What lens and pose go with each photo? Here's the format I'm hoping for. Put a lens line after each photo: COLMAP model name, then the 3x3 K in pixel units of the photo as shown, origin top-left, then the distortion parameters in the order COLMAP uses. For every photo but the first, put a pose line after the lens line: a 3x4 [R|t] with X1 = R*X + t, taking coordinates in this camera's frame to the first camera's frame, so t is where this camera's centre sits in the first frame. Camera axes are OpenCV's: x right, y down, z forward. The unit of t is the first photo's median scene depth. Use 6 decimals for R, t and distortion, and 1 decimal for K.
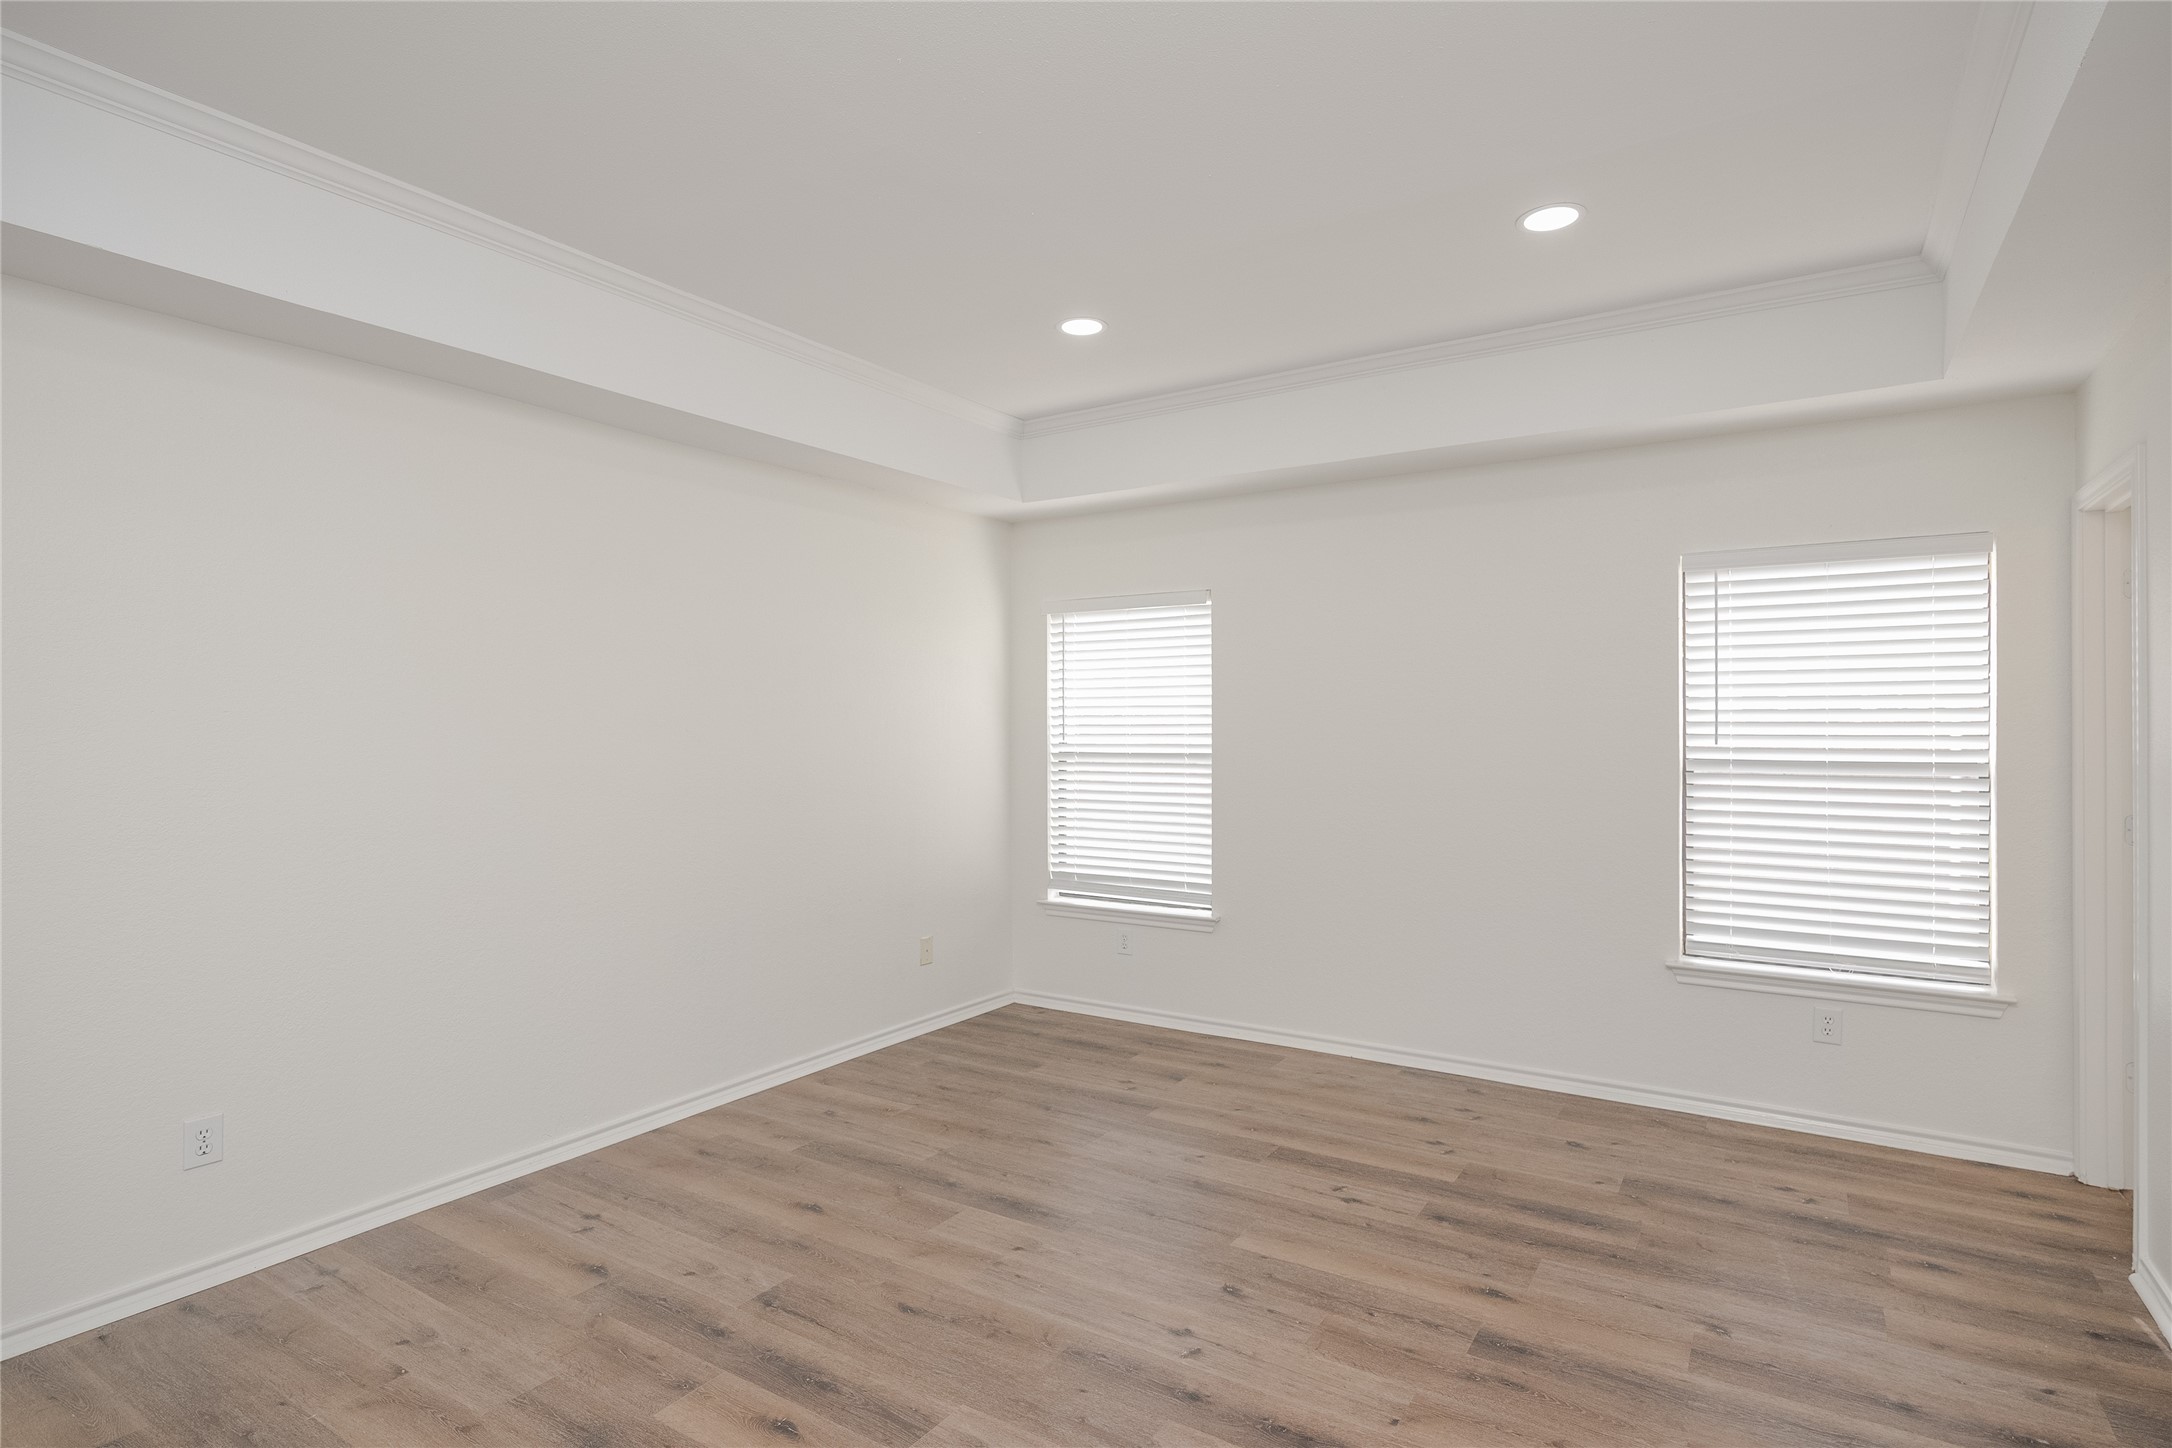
lens RADIAL K [[1094.1, 0, 1086.0], [0, 1094.1, 724.0], [0, 0, 1]] dist [-0.000659, -0.000102]
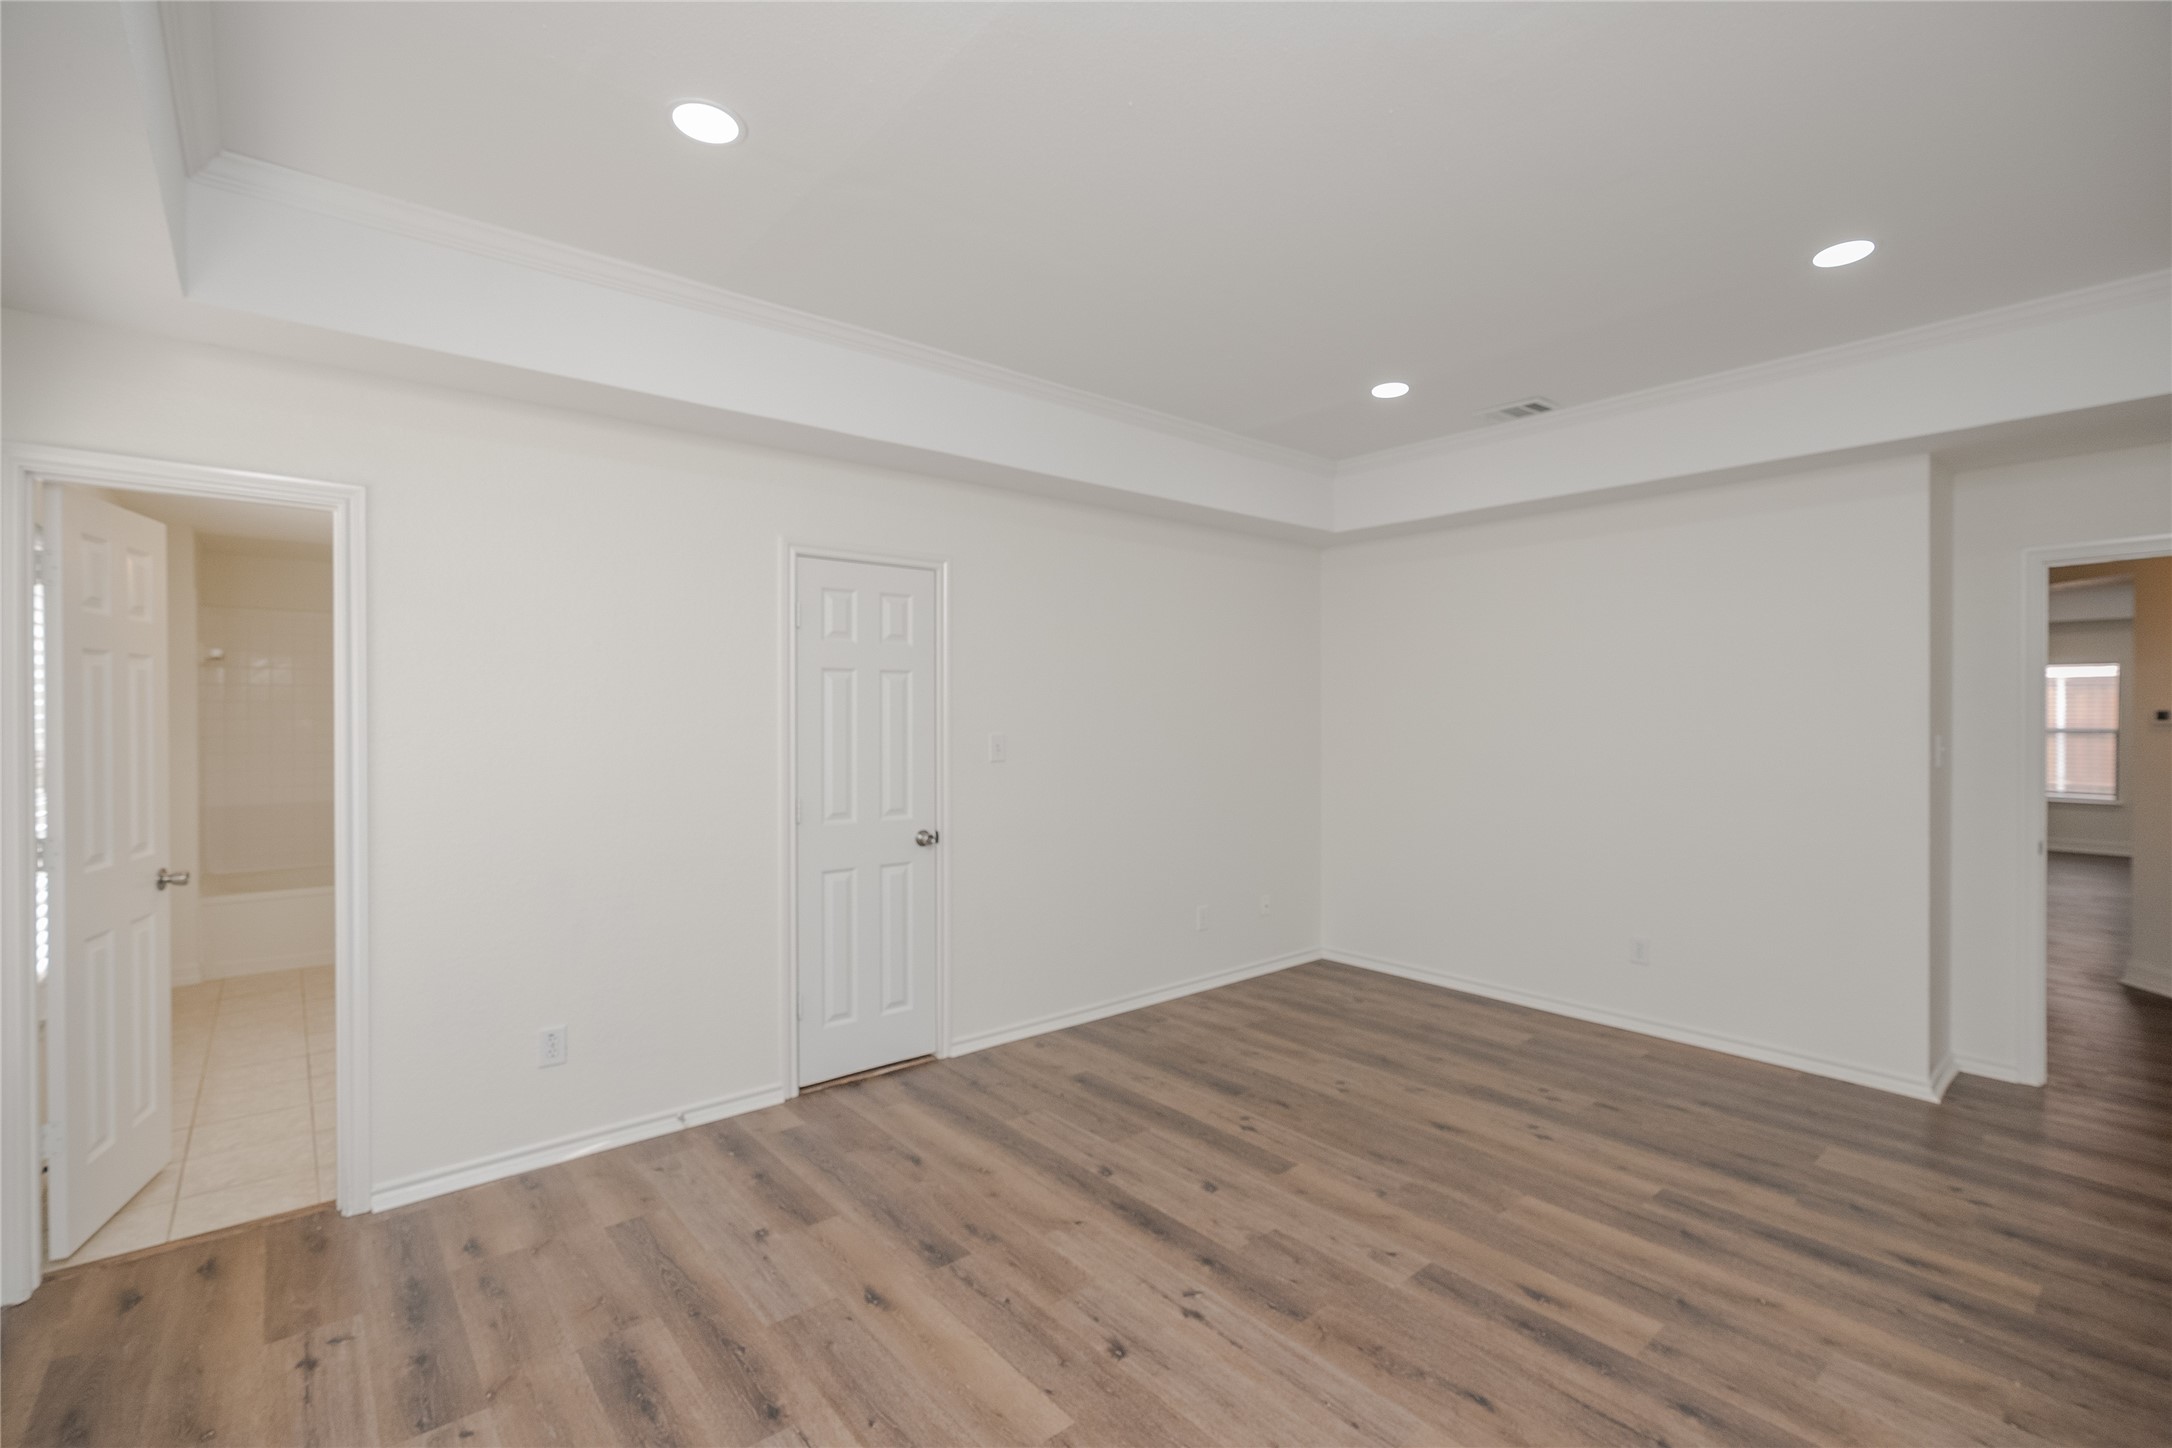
lens RADIAL K [[974.7, 0, 1097.1], [0, 974.7, 725.6], [0, 0, 1]] dist [-0.004304, 0.000192]
pose [[-0.959992, -0.001421, 0.280024, -0.088068], [0.000603, 0.999974, 0.007143, -0.023964], [-0.280027, 0.007026, -0.959966, 1.928763]]
